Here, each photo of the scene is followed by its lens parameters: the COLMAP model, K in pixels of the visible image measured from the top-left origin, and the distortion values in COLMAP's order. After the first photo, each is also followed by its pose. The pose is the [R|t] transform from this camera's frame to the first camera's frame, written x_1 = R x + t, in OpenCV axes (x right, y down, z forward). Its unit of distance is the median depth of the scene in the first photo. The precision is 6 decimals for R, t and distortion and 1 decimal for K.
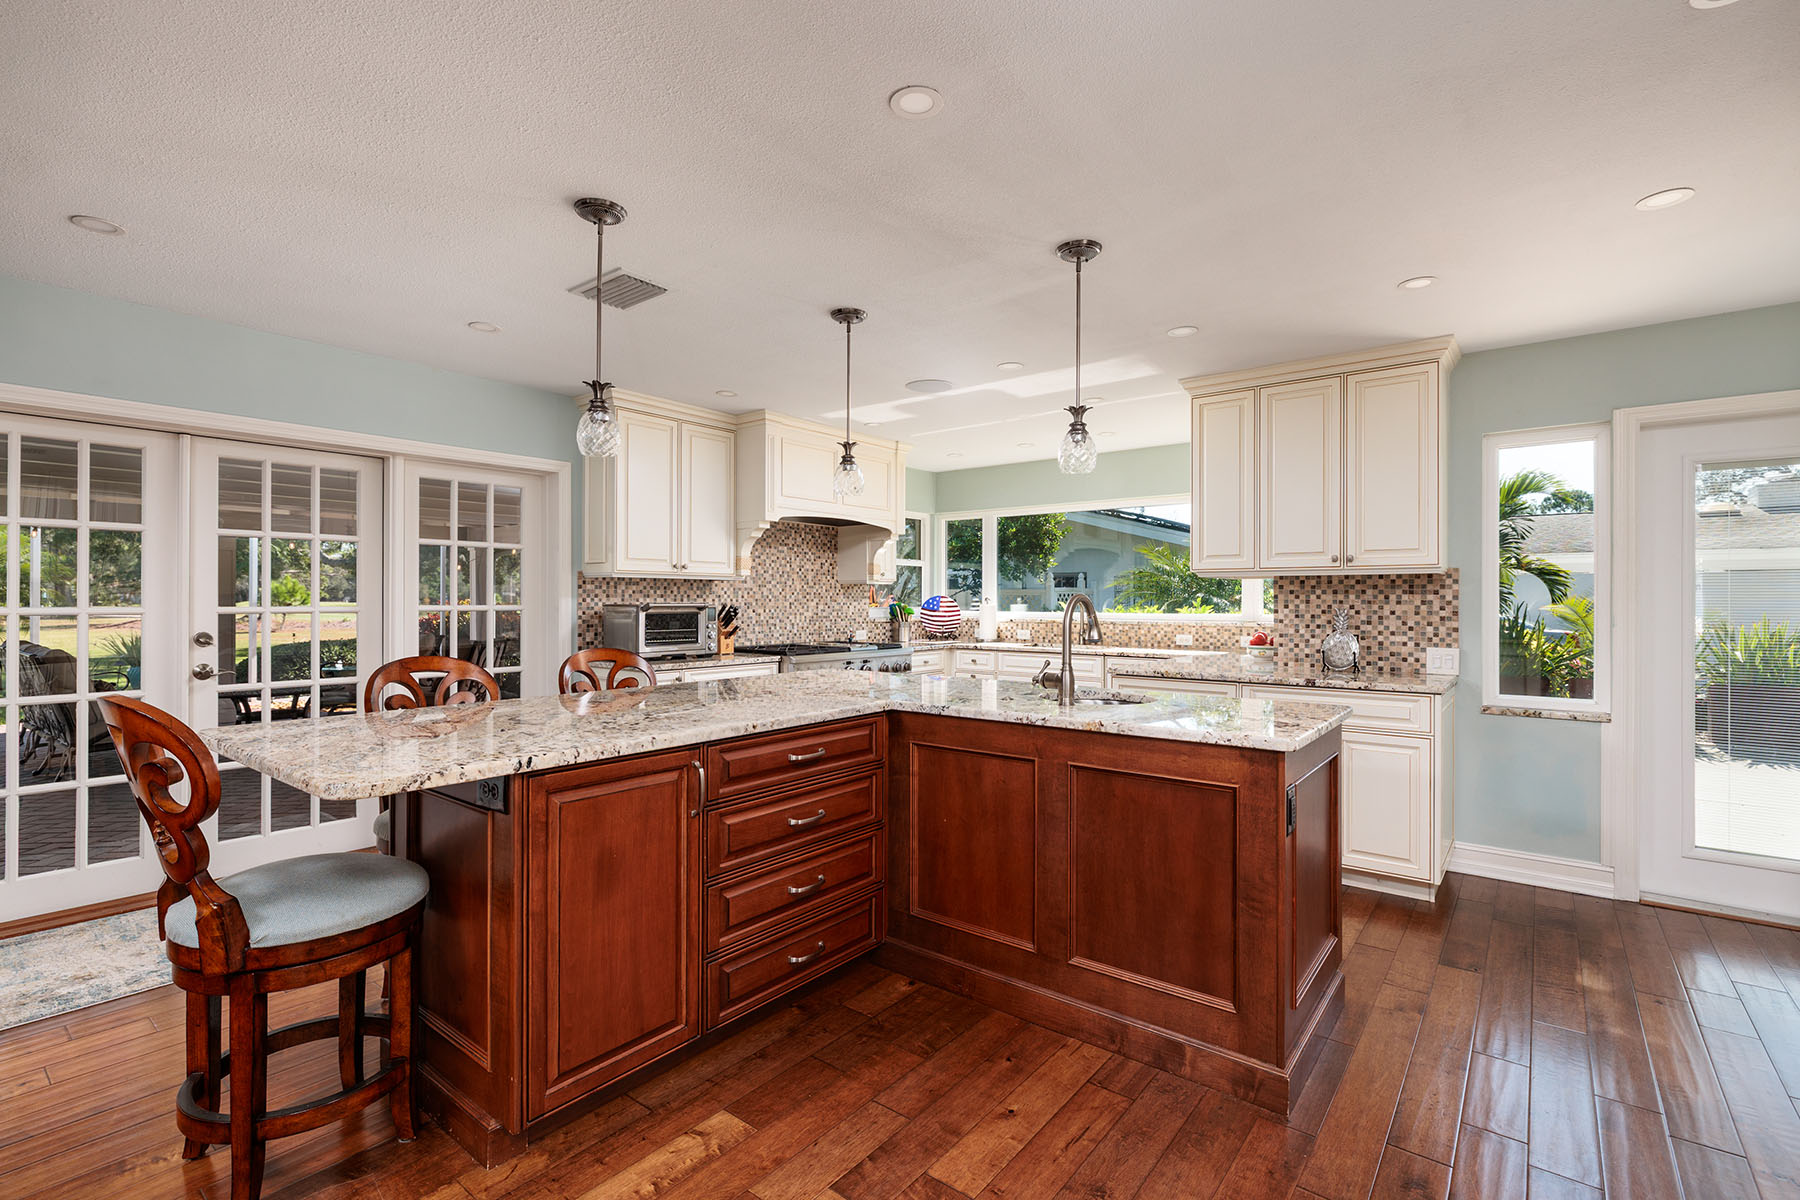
lens RADIAL K [[807.5, 0, 937.8], [0, 807.5, 597.2], [0, 0, 1]] dist [0.000597, 0.000049]
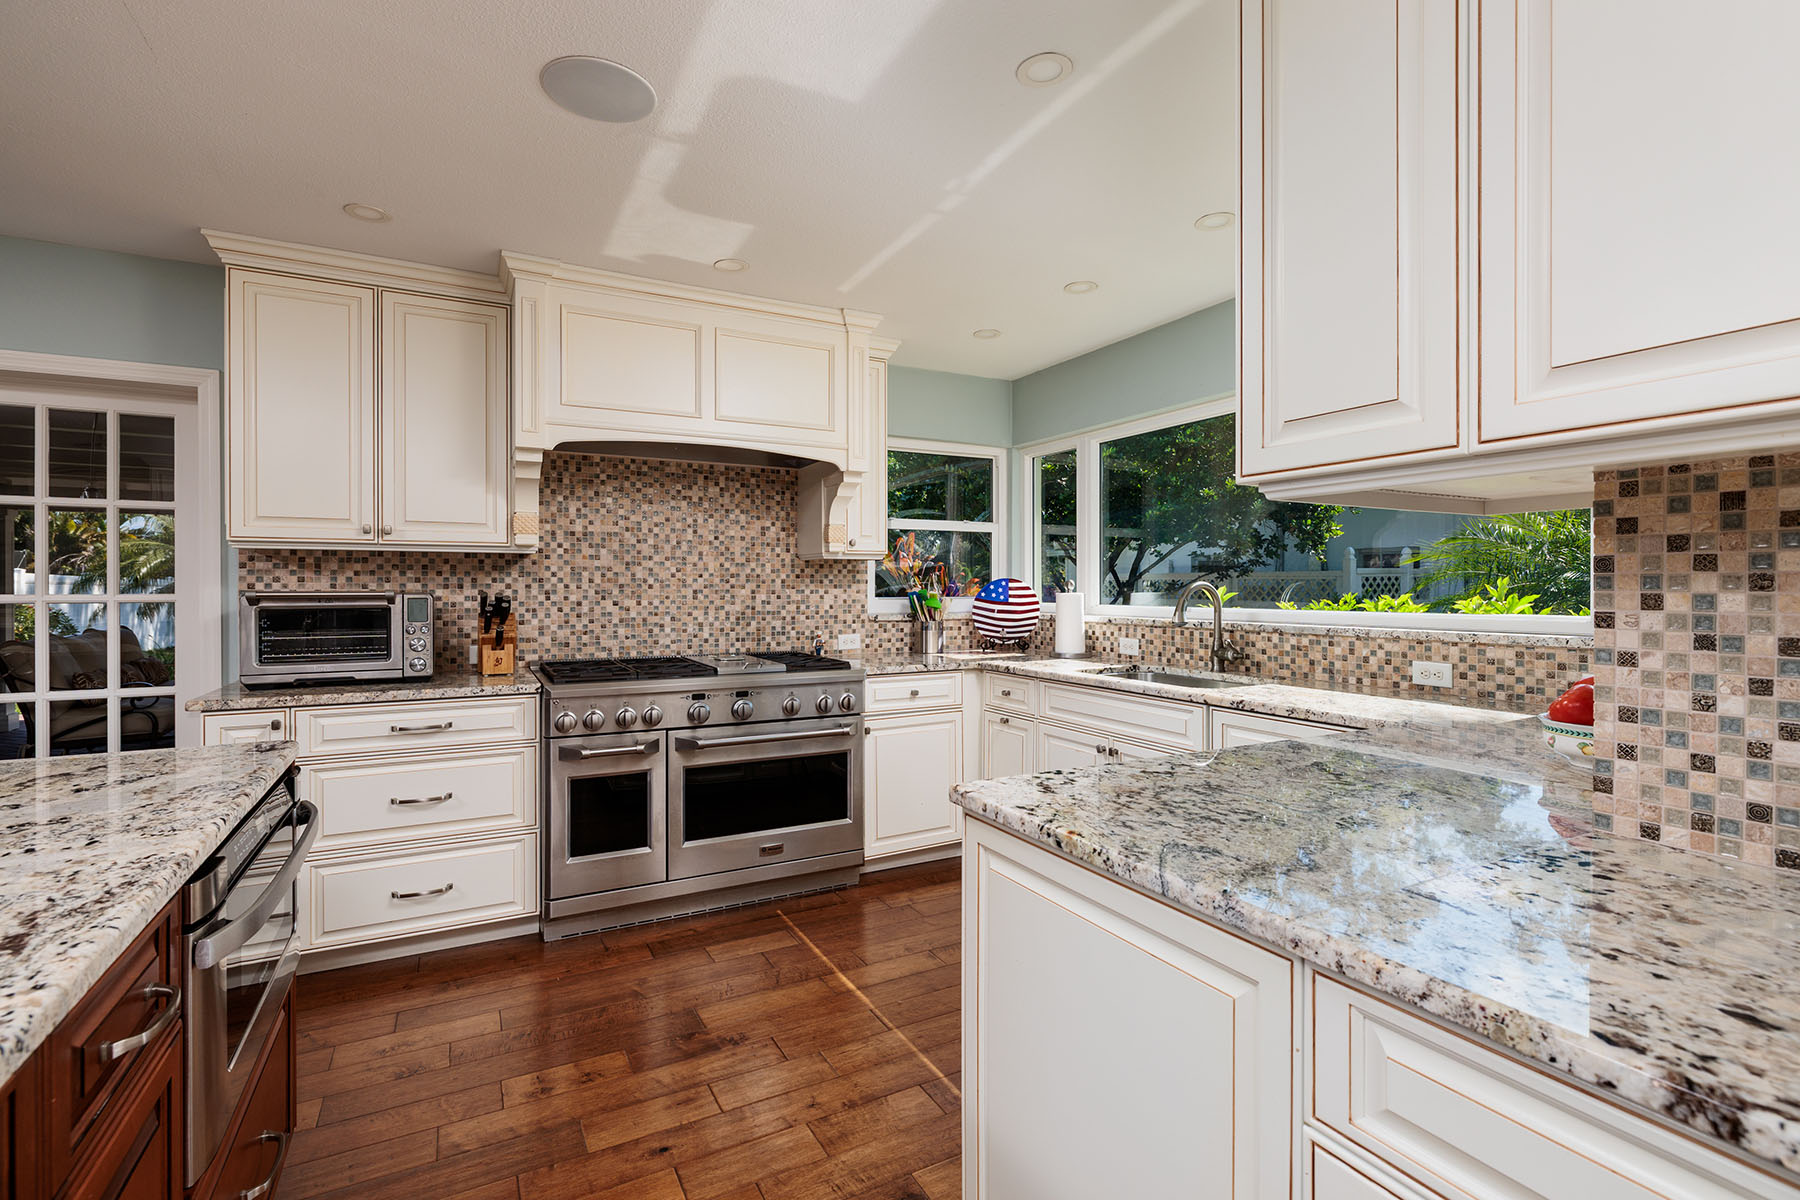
lens RADIAL K [[829.8, 0, 899.0], [0, 829.8, 593.1], [0, 0, 1]] dist [0.001842, 0.000112]
pose [[0.906502, 0.000258, -0.422202, 0.272848], [0.004079, 0.999948, 0.009369, 0.004453], [0.422182, -0.010216, 0.906454, 0.554156]]
